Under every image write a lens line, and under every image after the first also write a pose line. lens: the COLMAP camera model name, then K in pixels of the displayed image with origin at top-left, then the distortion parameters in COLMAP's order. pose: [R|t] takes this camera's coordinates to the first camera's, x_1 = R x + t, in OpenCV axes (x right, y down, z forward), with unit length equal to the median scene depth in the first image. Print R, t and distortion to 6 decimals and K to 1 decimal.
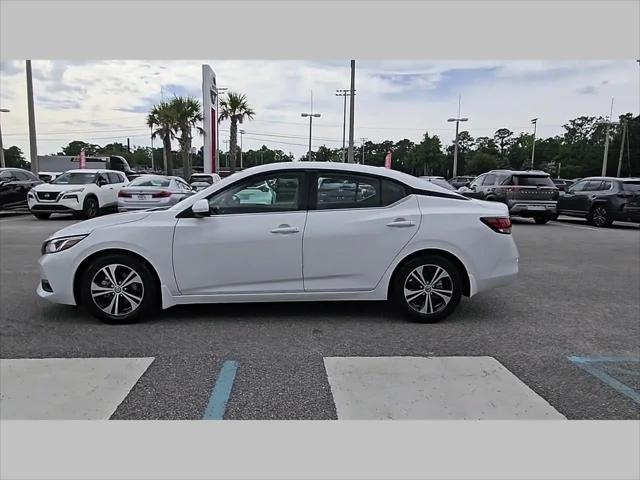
lens RADIAL K [[435.4, 0, 311.8], [0, 435.4, 239.7], [0, 0, 1]] dist [0.007066, -0.006635]
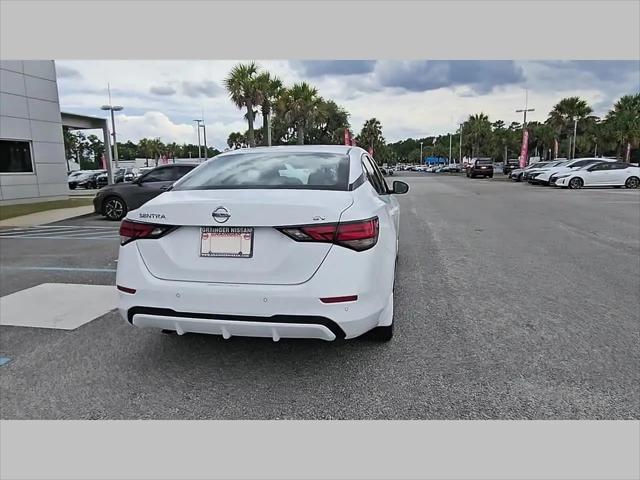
lens RADIAL K [[435.4, 0, 311.8], [0, 435.4, 239.7], [0, 0, 1]] dist [0.007066, -0.006635]
pose [[-0.248414, 0.147391, -0.957375, 1.046363], [-0.107124, 0.978113, 0.178380, -0.174830], [0.962712, 0.146870, -0.227188, 1.467896]]
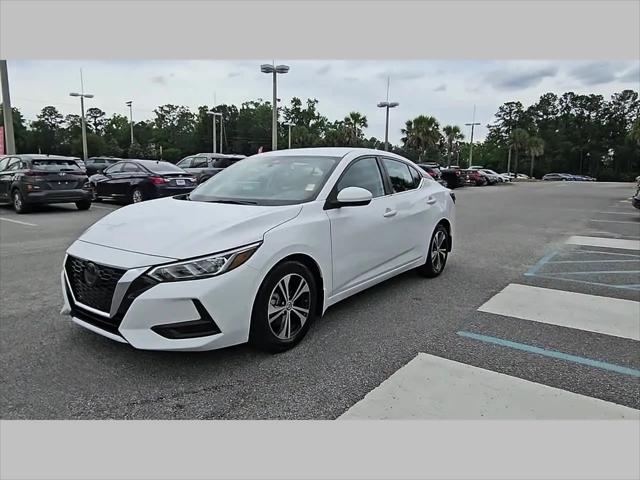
lens RADIAL K [[429.7, 0, 308.4], [0, 429.7, 240.8], [0, 0, 1]] dist [0.005477, 0.000004]
pose [[0.653915, -0.129309, 0.745436, -0.952198], [0.093508, 0.991545, 0.089974, -0.067397], [-0.750768, 0.010868, 0.660477, 0.437891]]
